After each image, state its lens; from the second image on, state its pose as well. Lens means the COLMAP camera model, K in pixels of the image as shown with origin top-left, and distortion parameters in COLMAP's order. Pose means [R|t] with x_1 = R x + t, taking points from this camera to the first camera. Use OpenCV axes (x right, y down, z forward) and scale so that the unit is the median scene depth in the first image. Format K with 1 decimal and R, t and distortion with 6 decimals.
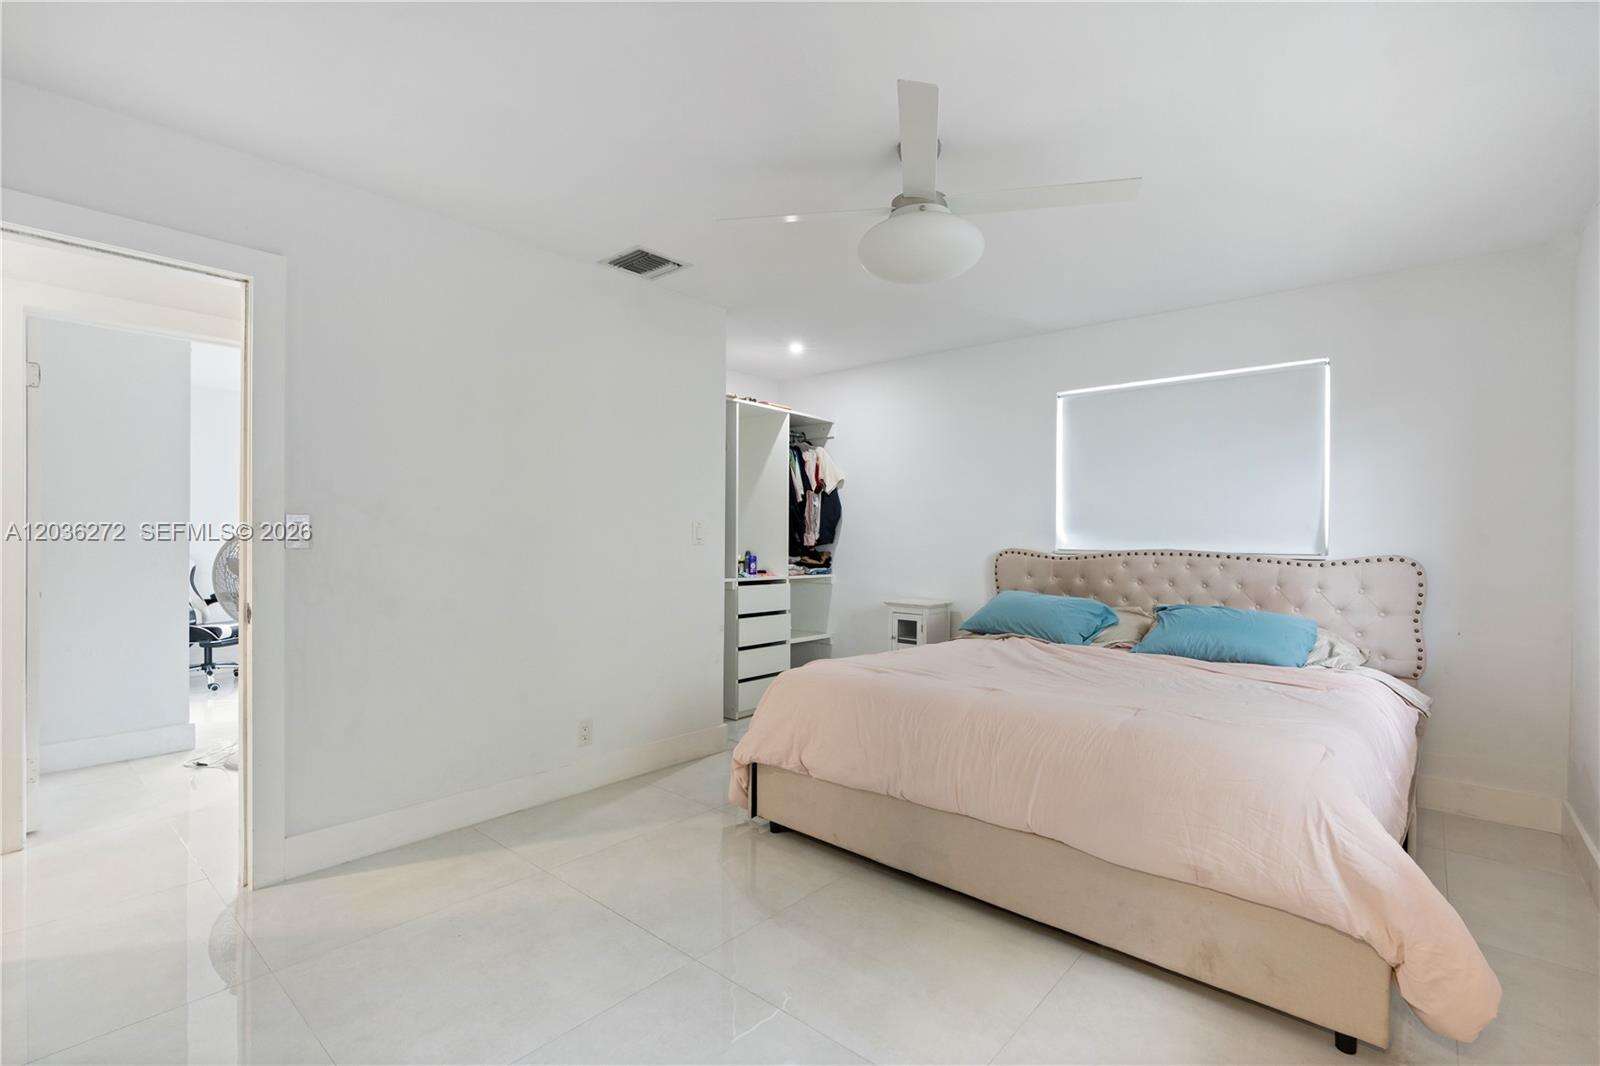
lens RADIAL K [[725.5, 0, 805.0], [0, 725.5, 538.8], [0, 0, 1]] dist [-0.010244, 0.004153]
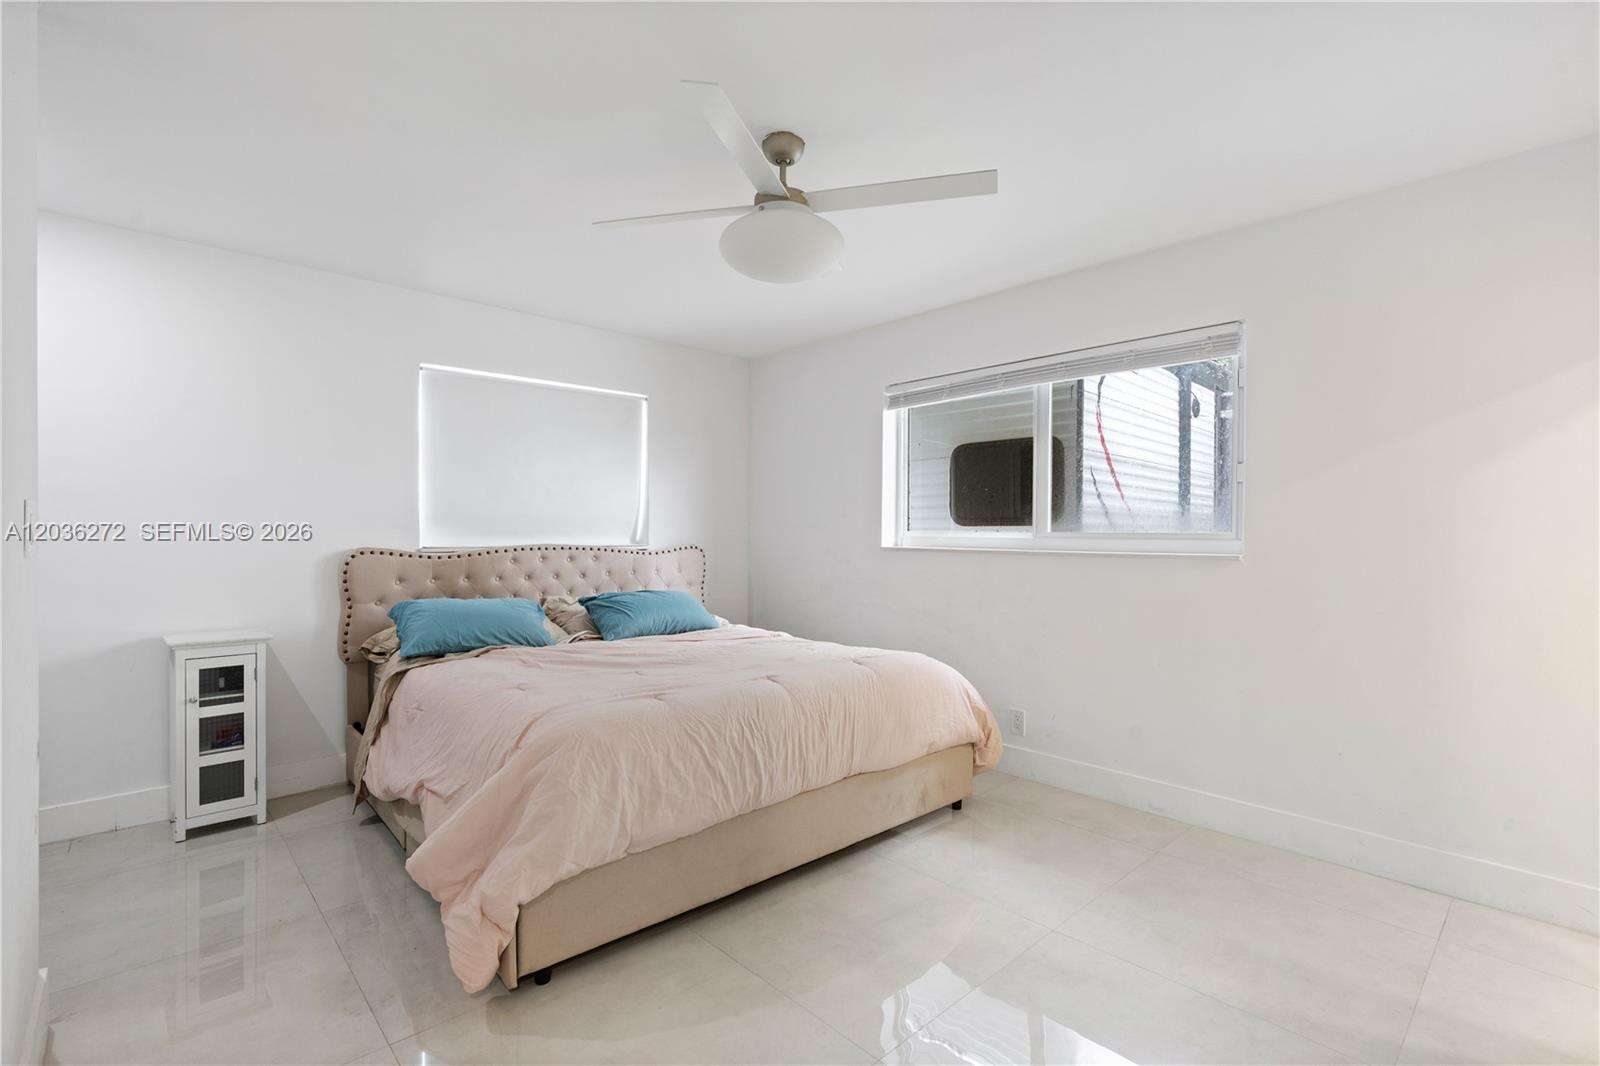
lens RADIAL K [[725.5, 0, 801.8], [0, 725.5, 529.8], [0, 0, 1]] dist [-0.010244, 0.004153]
pose [[0.119736, -0.003143, 0.992801, -0.510470], [0.002632, 0.999992, 0.002848, -0.008499], [-0.992802, 0.002272, 0.119743, 0.520117]]
